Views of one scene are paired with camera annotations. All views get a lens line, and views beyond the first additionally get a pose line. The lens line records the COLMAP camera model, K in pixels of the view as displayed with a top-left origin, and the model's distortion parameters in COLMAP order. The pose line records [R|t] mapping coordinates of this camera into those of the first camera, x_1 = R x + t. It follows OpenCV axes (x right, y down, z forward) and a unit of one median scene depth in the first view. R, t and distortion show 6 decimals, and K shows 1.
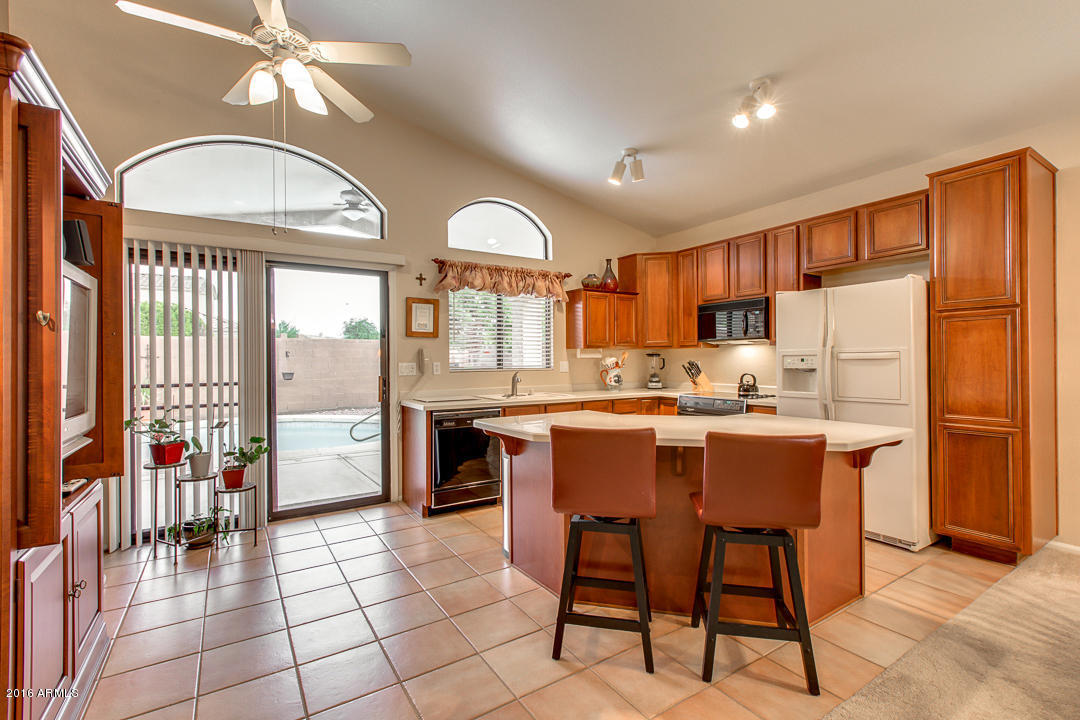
lens RADIAL K [[483.4, 0, 538.0], [0, 483.4, 358.2], [0, 0, 1]] dist [0.000863, 0.000067]
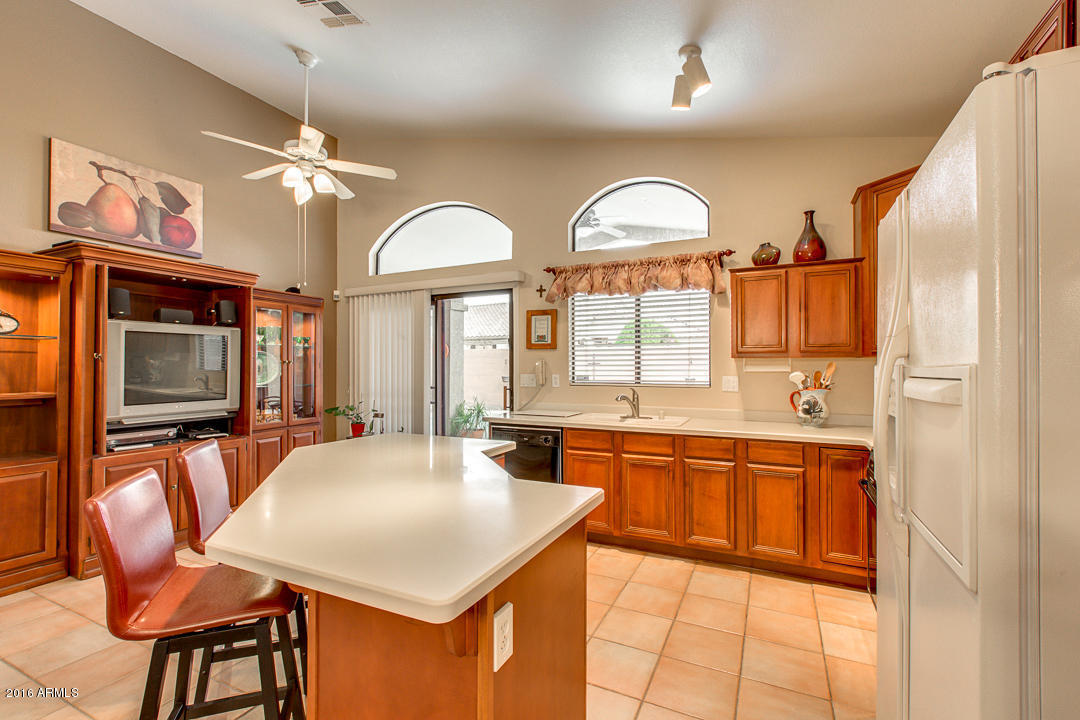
lens RADIAL K [[479.3, 0, 538.7], [0, 479.3, 358.9], [0, 0, 1]] dist [0.000380, -0.000169]
pose [[0.520505, -0.003778, -0.853850, 0.588046], [-0.001194, 0.999986, -0.005152, -0.017169], [0.853858, 0.003701, 0.520493, 0.470036]]
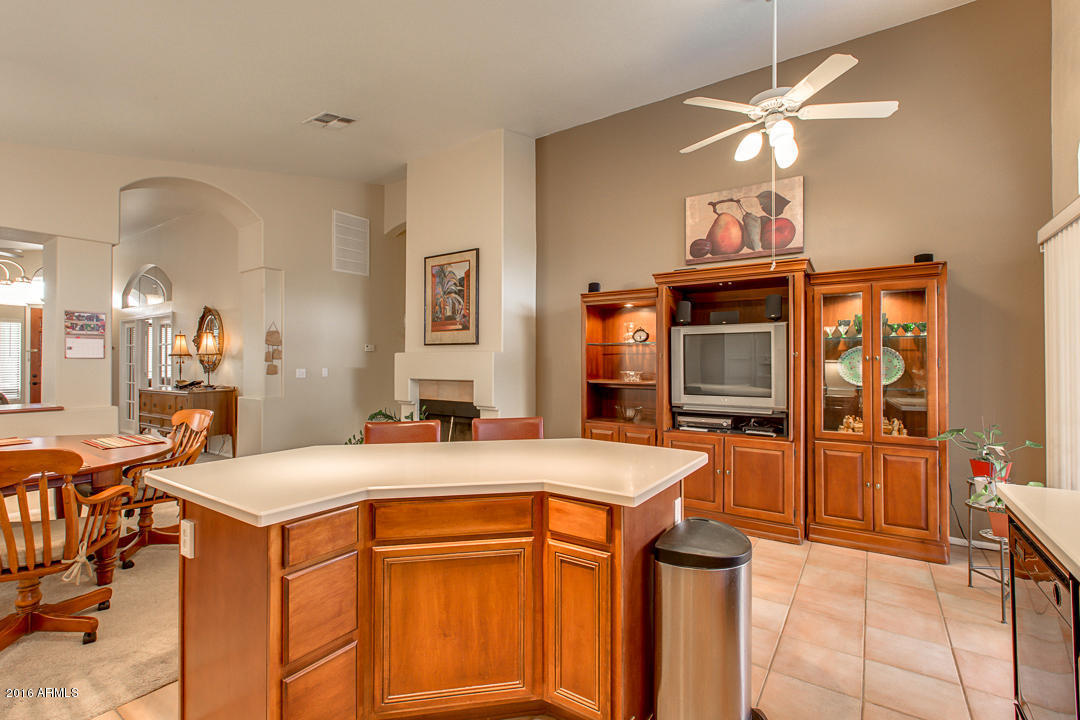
lens RADIAL K [[480.3, 0, 533.5], [0, 480.3, 361.6], [0, 0, 1]] dist [0.001924, 0.000268]
pose [[-0.918554, 0.005820, -0.395253, 0.284622], [0.006914, 0.999975, -0.001345, -0.012956], [0.395235, -0.003969, -0.918571, 1.005577]]
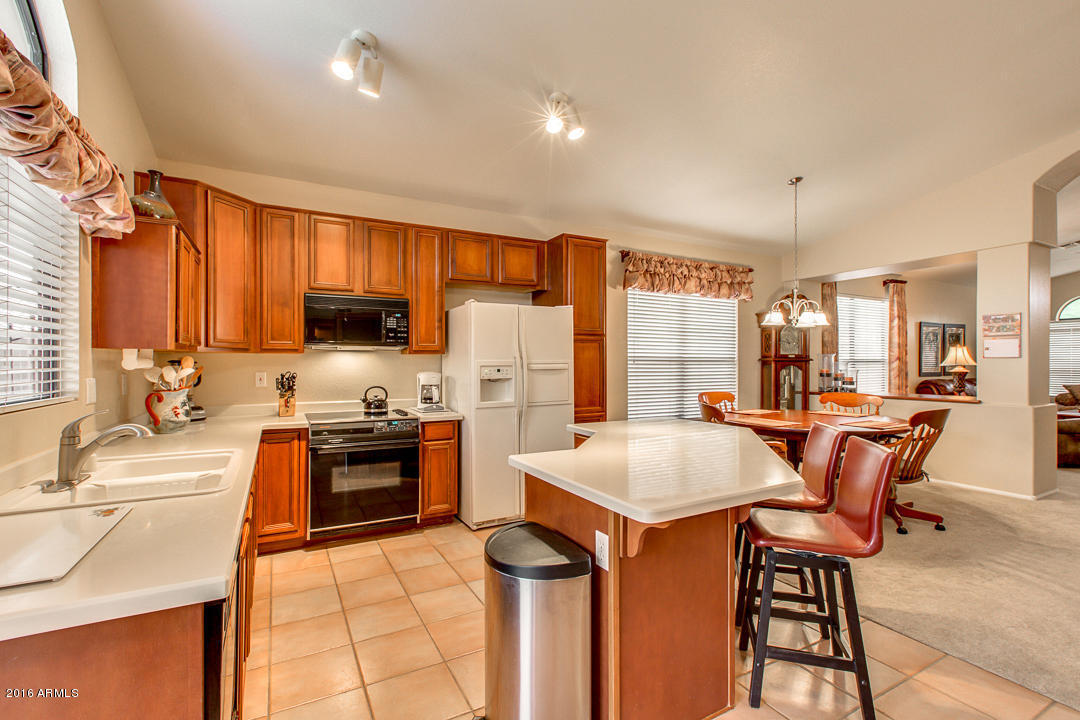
lens RADIAL K [[480.3, 0, 533.5], [0, 480.3, 361.6], [0, 0, 1]] dist [0.001924, 0.000268]
pose [[0.077536, 0.006936, 0.996965, -0.384292], [-0.003981, 0.999970, -0.006647, -0.007299], [-0.996982, -0.003454, 0.077562, 0.689332]]
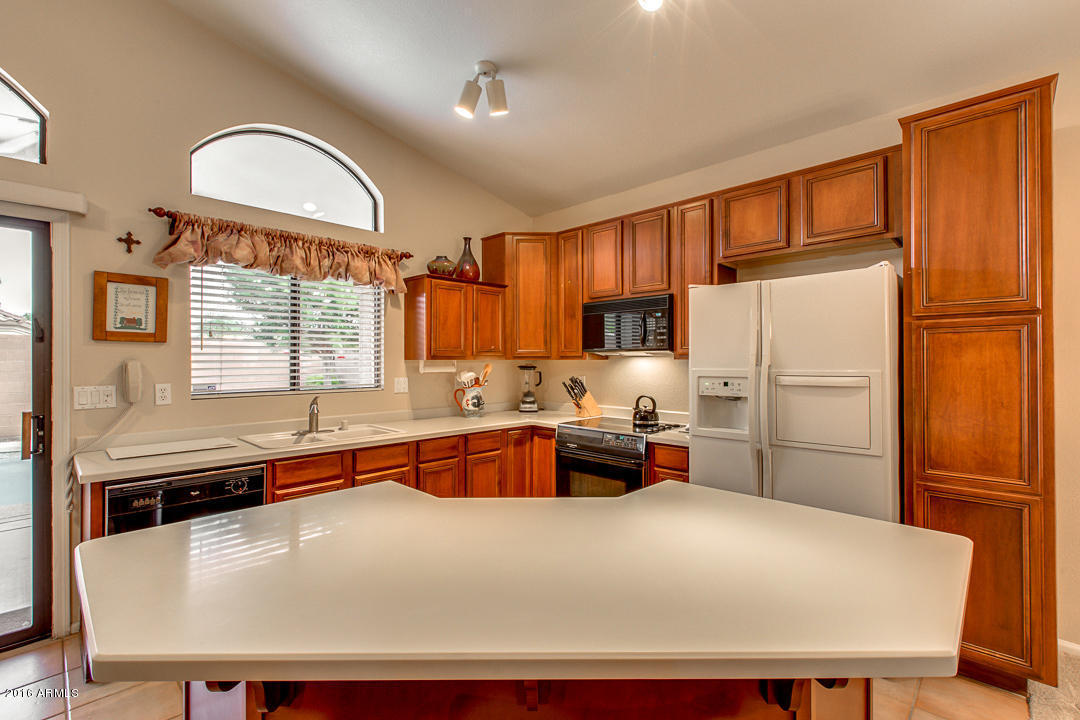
lens RADIAL K [[483.4, 0, 538.0], [0, 483.4, 358.2], [0, 0, 1]] dist [0.000863, 0.000067]
pose [[0.974716, 0.007009, 0.223337, 0.106445], [-0.006219, 0.999972, -0.004240, -0.023437], [-0.223360, 0.002744, 0.974732, 0.315081]]
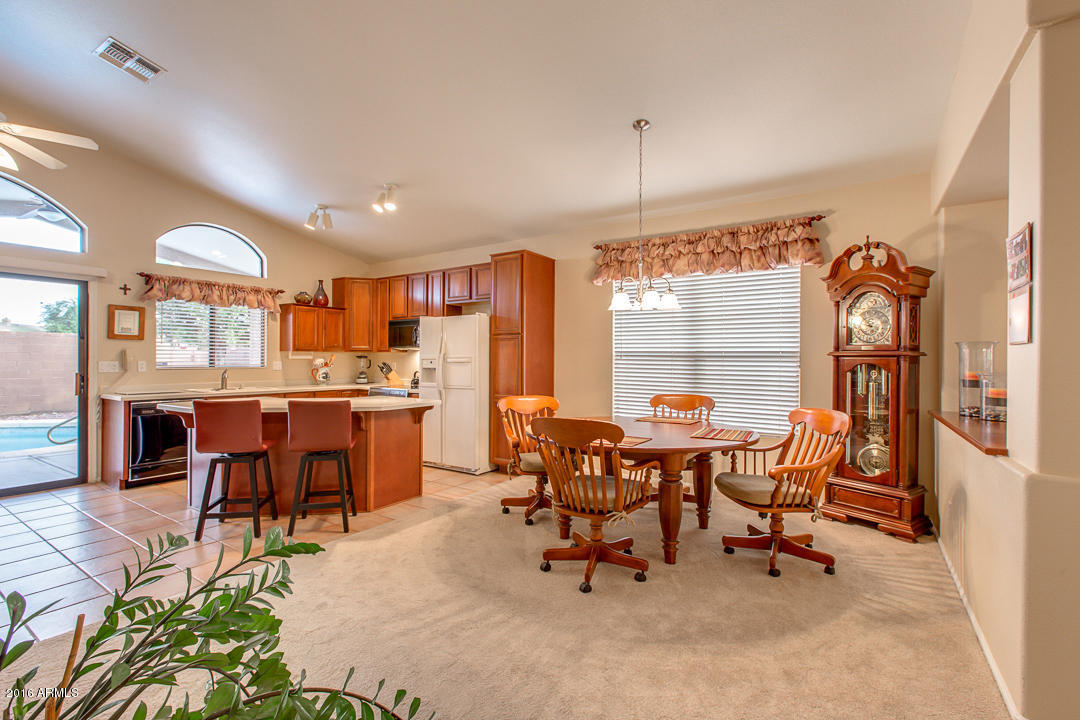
lens RADIAL K [[479.3, 0, 538.7], [0, 479.3, 358.9], [0, 0, 1]] dist [0.000380, -0.000169]
pose [[0.914340, 0.012439, 0.404757, 0.196012], [-0.013099, 0.999914, -0.001138, -0.008167], [-0.404736, -0.004262, 0.914424, -0.440529]]
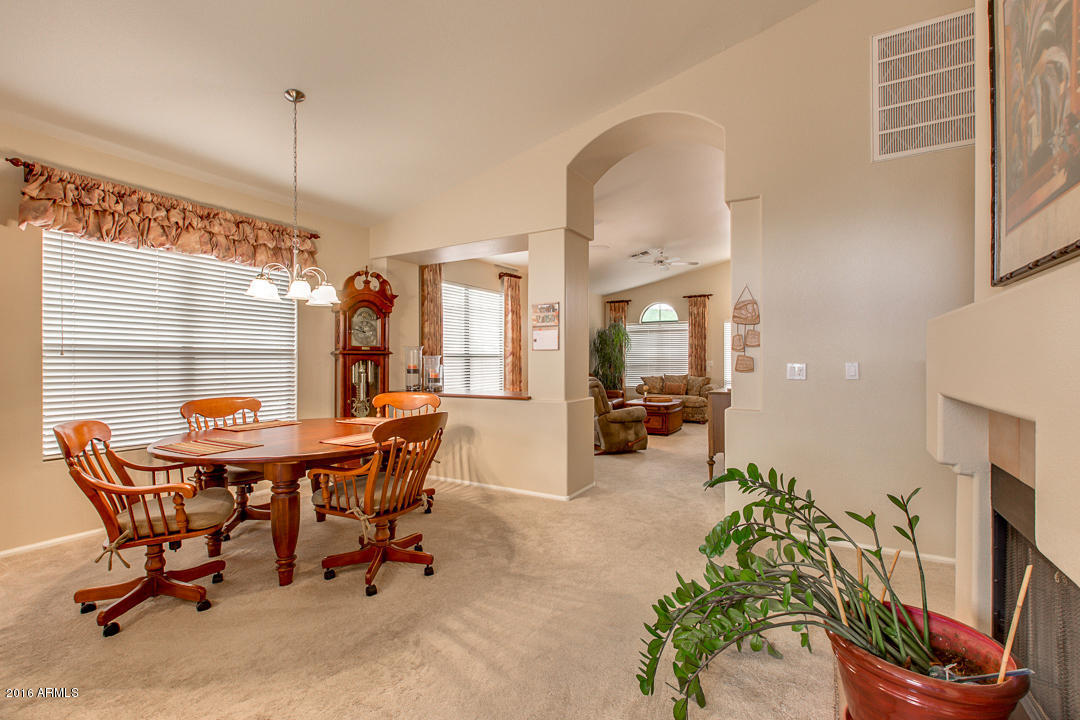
lens RADIAL K [[486.4, 0, 530.9], [0, 486.4, 359.6], [0, 0, 1]] dist [0.001781, 0.000387]
pose [[-0.445237, 0.008404, 0.895374, -0.132984], [0.001633, 0.999962, -0.008573, 0.000879], [-0.895411, -0.002355, -0.445233, 0.225208]]
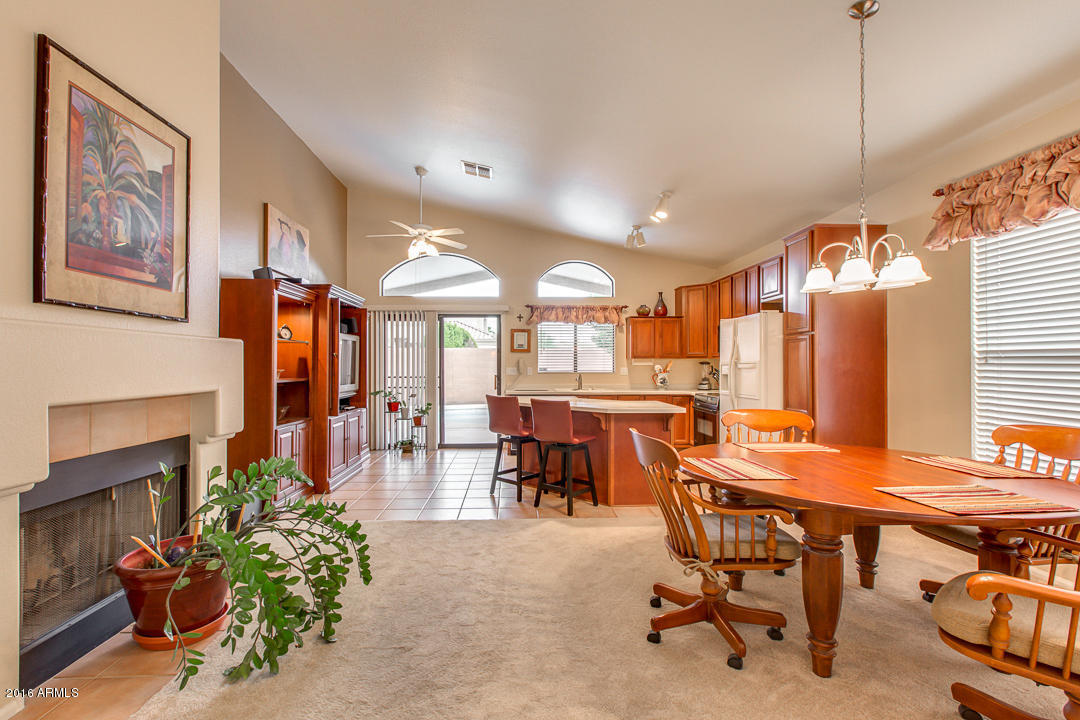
lens RADIAL K [[486.4, 0, 530.9], [0, 486.4, 359.6], [0, 0, 1]] dist [0.001781, 0.000387]
pose [[0.863837, 0.002825, -0.503764, 0.625247], [-0.005538, 0.999977, -0.003889, -0.011303], [0.503742, 0.006149, 0.863832, -0.425684]]
